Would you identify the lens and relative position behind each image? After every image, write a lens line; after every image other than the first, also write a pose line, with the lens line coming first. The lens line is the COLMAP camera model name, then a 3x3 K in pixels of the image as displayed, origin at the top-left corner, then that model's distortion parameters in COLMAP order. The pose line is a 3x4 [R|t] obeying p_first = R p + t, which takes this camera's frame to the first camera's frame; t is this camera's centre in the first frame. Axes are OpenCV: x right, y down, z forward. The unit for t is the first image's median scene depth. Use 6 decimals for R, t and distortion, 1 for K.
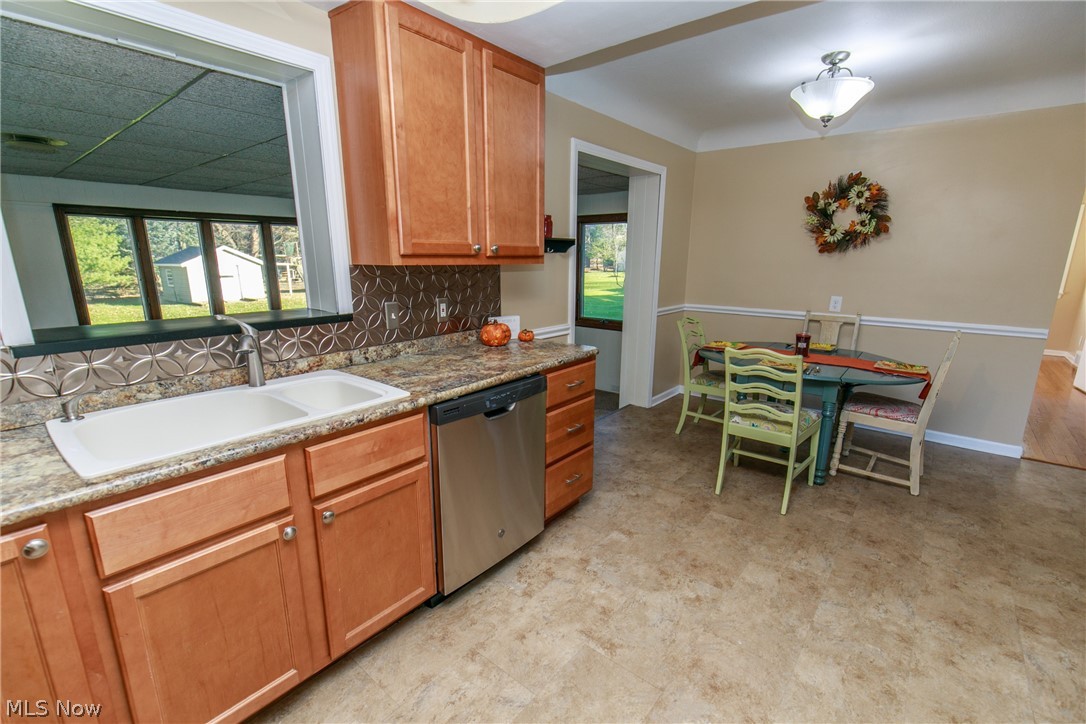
lens RADIAL K [[482.3, 0, 544.1], [0, 482.3, 369.3], [0, 0, 1]] dist [0.003640, -0.000996]
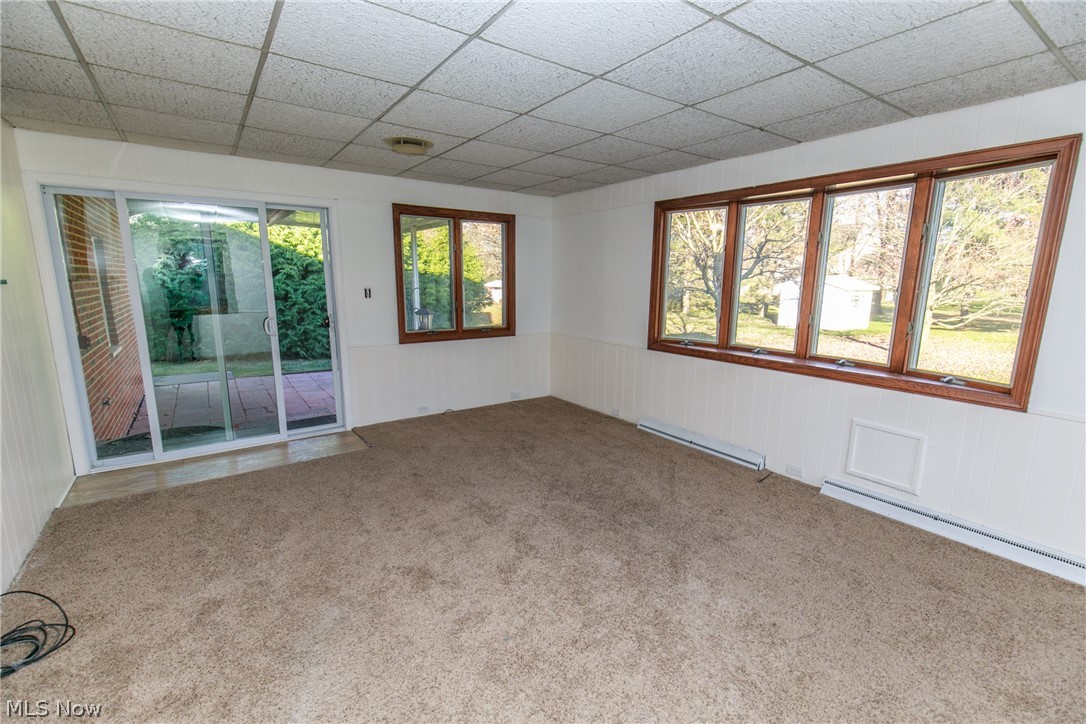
lens RADIAL K [[482.3, 0, 545.3], [0, 482.3, 364.1], [0, 0, 1]] dist [0.003640, -0.000996]
pose [[-0.263526, 0.164240, -0.950568, -0.178759], [-0.229249, 0.946506, 0.227093, -0.469654], [0.937016, 0.277762, -0.211777, 2.503469]]
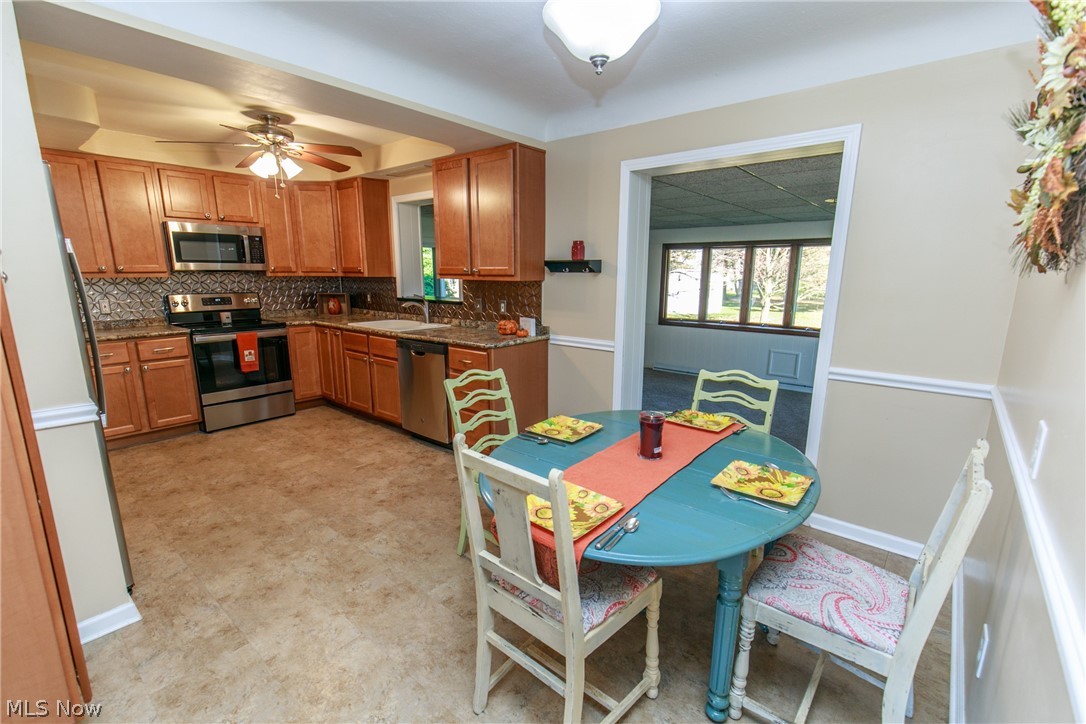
lens RADIAL K [[482.3, 0, 546.4], [0, 482.3, 369.0], [0, 0, 1]] dist [0.003640, -0.000996]
pose [[-0.003314, 0.199068, -0.979980, 1.738075], [-0.232148, 0.953059, 0.194385, -0.334984], [0.972675, 0.228144, 0.043054, 1.360259]]
